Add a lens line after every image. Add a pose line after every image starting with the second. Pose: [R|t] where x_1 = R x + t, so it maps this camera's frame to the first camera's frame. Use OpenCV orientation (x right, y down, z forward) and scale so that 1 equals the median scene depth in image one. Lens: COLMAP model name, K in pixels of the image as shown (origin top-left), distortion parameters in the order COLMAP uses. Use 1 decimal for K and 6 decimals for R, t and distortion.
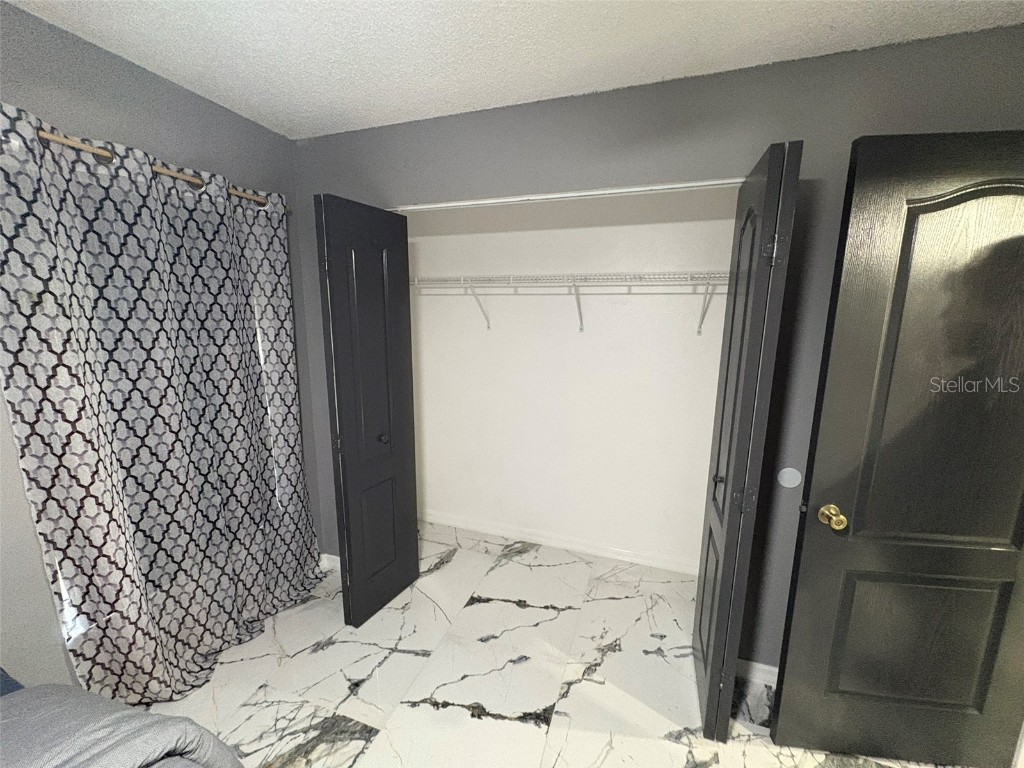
lens RADIAL K [[408.1, 0, 510.8], [0, 408.1, 384.6], [0, 0, 1]] dist [0.000265, 0.000075]
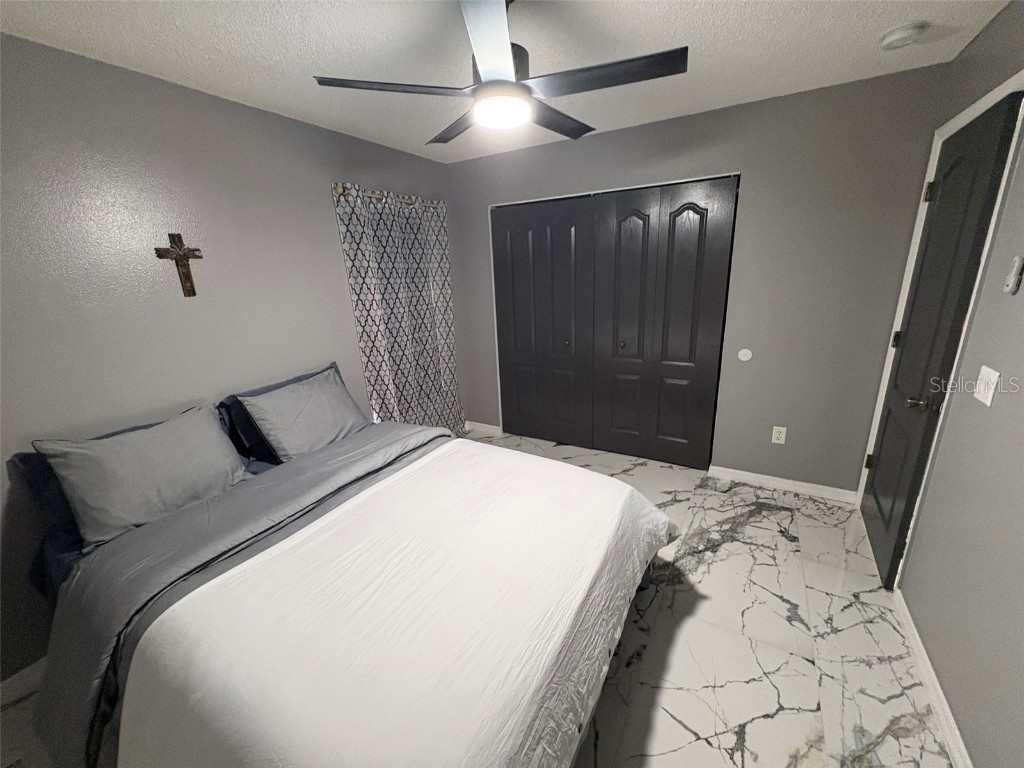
lens RADIAL K [[408.1, 0, 513.9], [0, 408.1, 383.5], [0, 0, 1]] dist [0.000265, 0.000075]
pose [[0.982630, -0.001324, -0.185572, 0.060685], [0.021850, 0.993845, 0.108608, 0.163947], [0.184286, -0.110776, 0.976610, -0.982705]]
